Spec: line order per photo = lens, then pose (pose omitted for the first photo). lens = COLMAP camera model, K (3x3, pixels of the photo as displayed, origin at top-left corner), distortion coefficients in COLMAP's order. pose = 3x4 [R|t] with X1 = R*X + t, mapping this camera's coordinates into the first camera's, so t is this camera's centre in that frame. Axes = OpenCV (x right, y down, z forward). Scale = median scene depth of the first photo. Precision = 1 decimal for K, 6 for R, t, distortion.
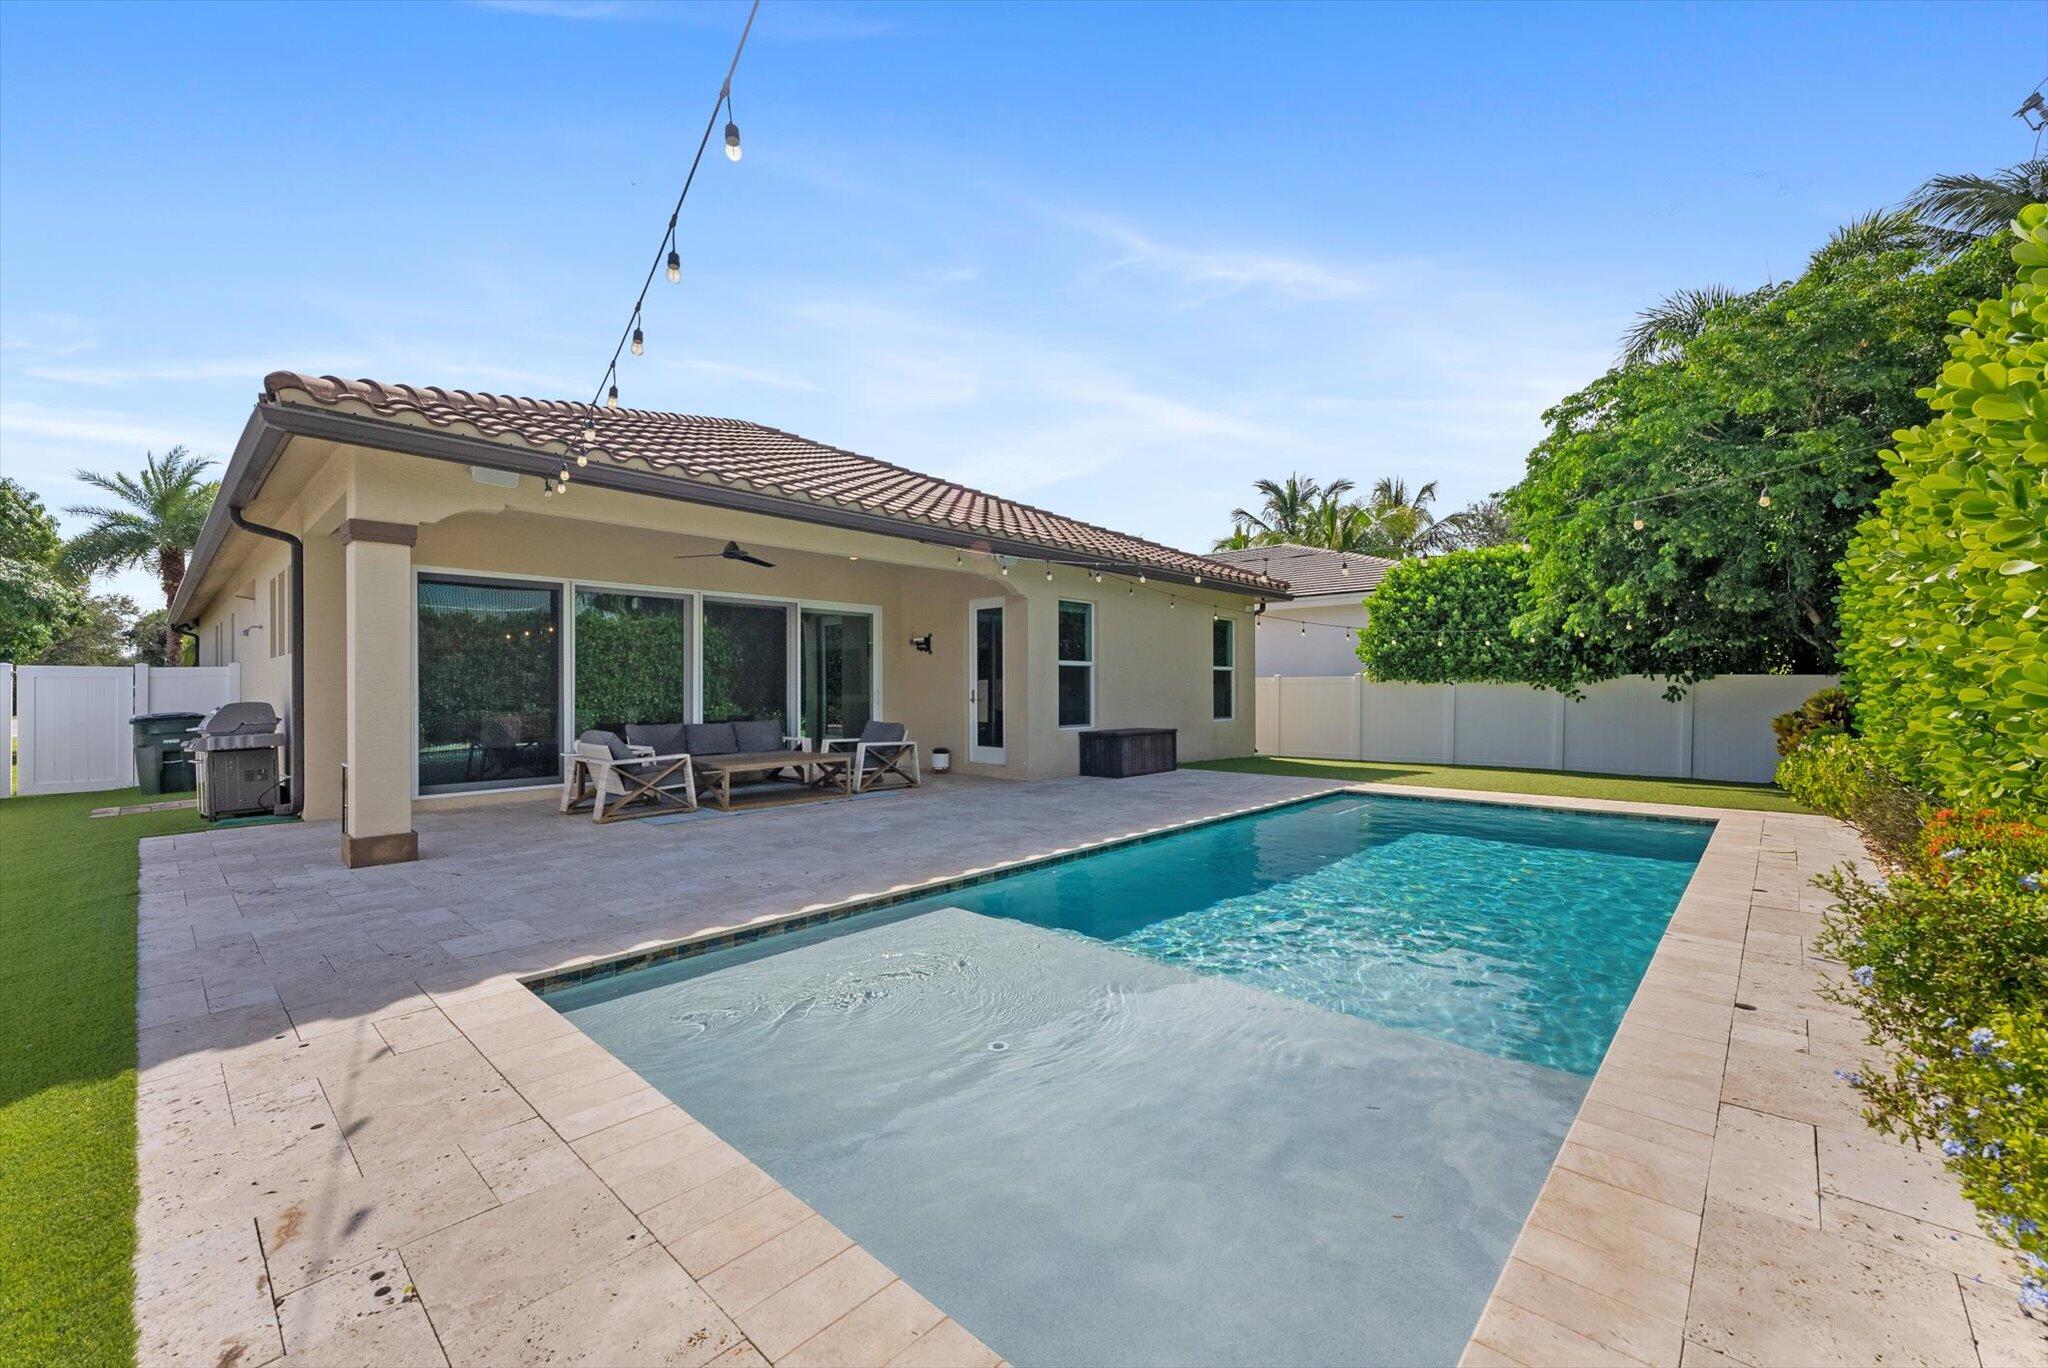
lens RADIAL K [[820.3, 0, 1028.5], [0, 820.3, 685.3], [0, 0, 1]] dist [0.000011, 0.000072]
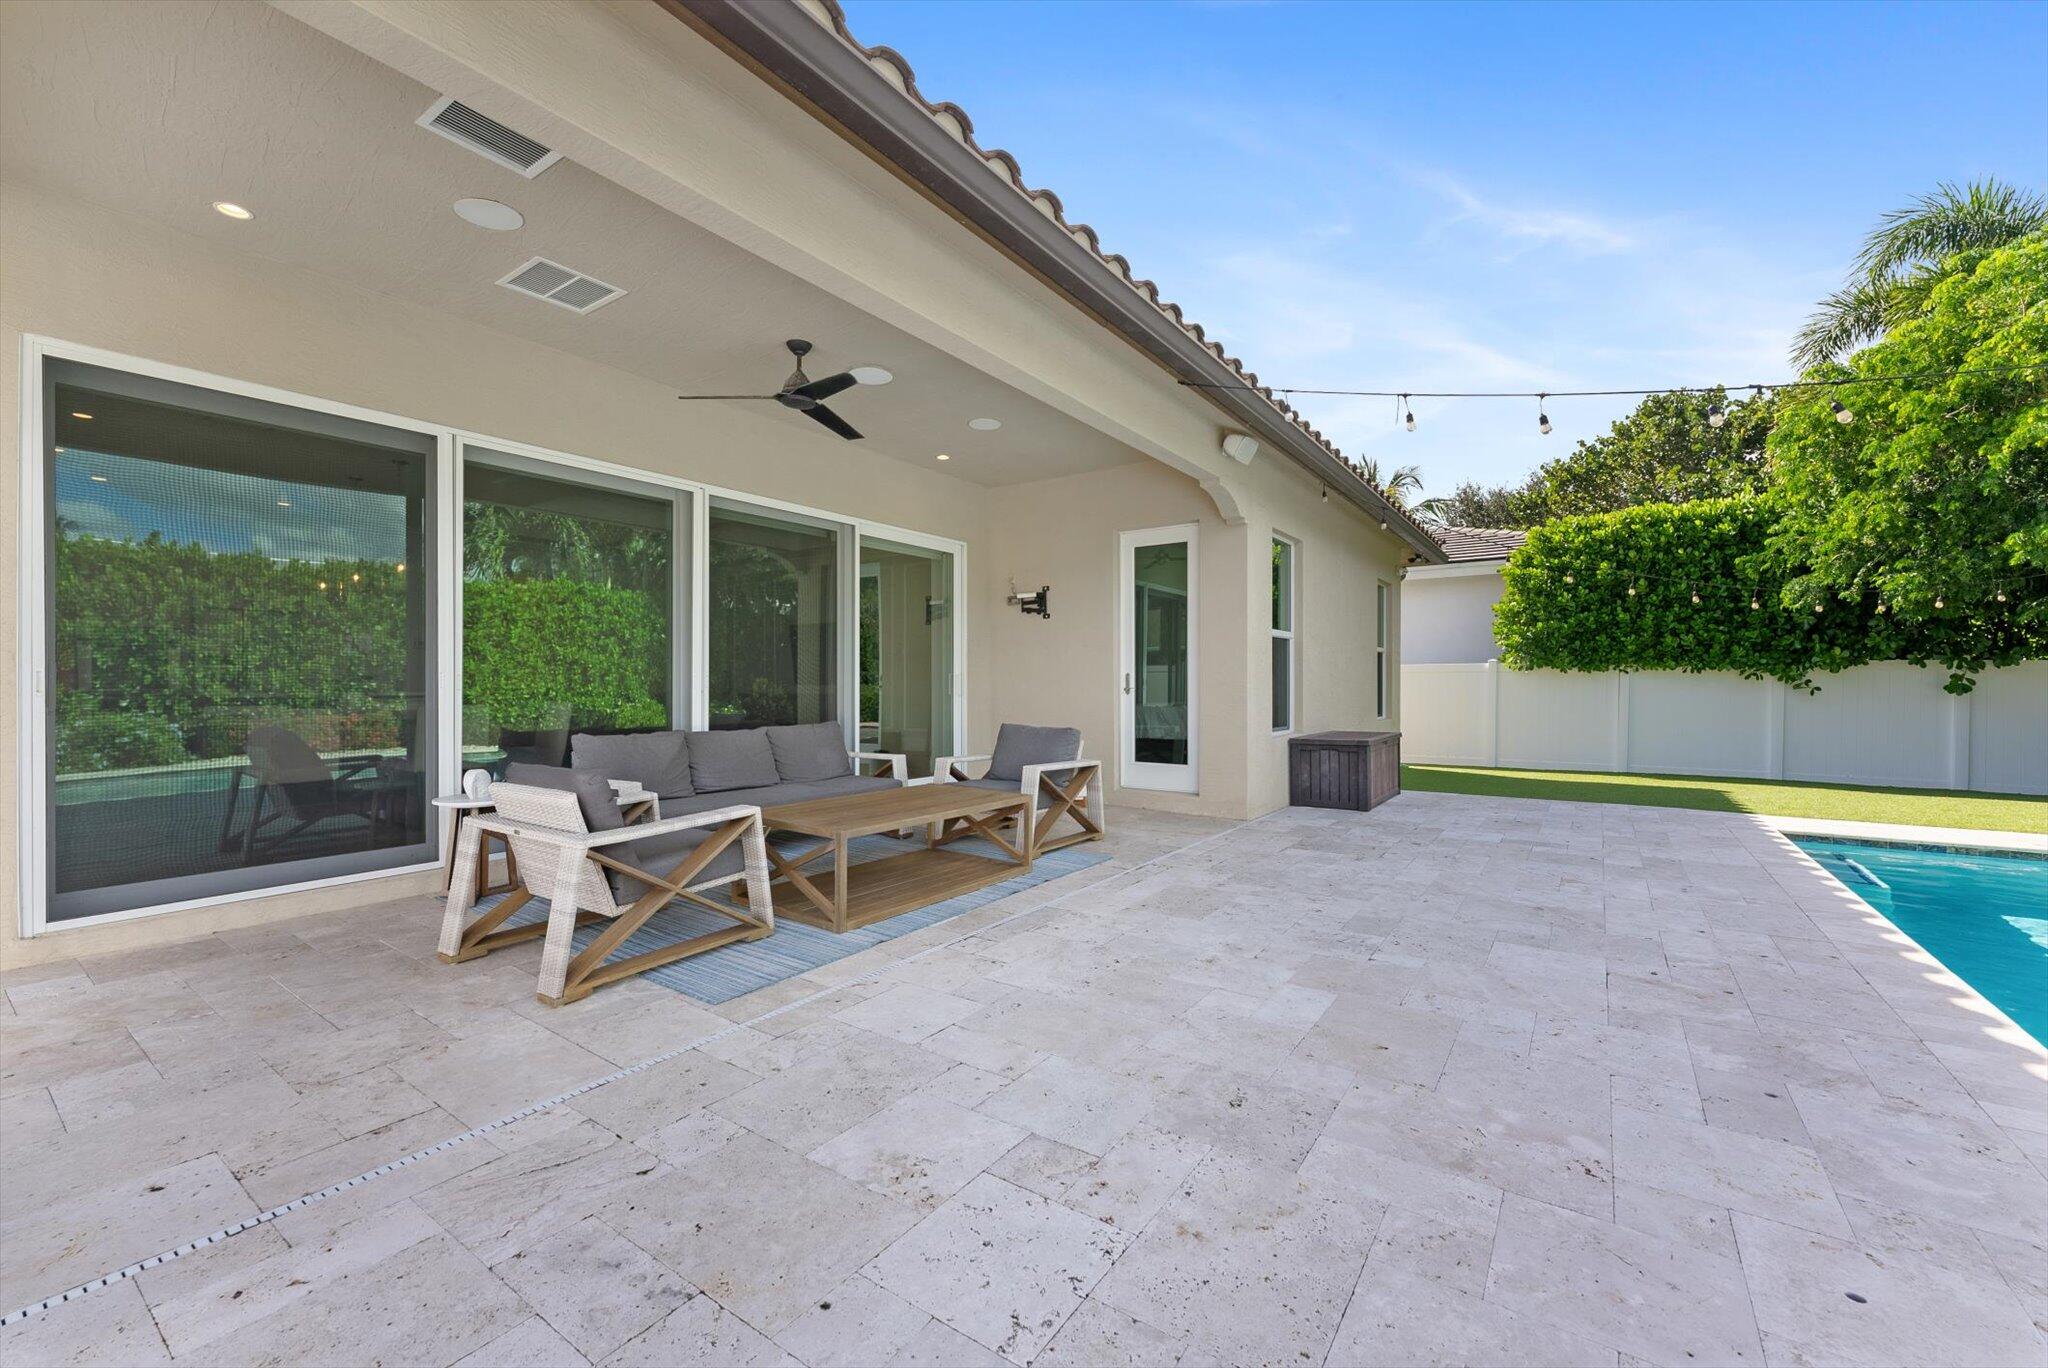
lens RADIAL K [[820.3, 0, 1028.5], [0, 820.3, 685.3], [0, 0, 1]] dist [0.000011, 0.000072]
pose [[0.991053, 0.002859, 0.133435, -0.224607], [-0.003459, 0.999985, 0.004266, 0.012090], [-0.133421, -0.004690, 0.991048, 0.375012]]
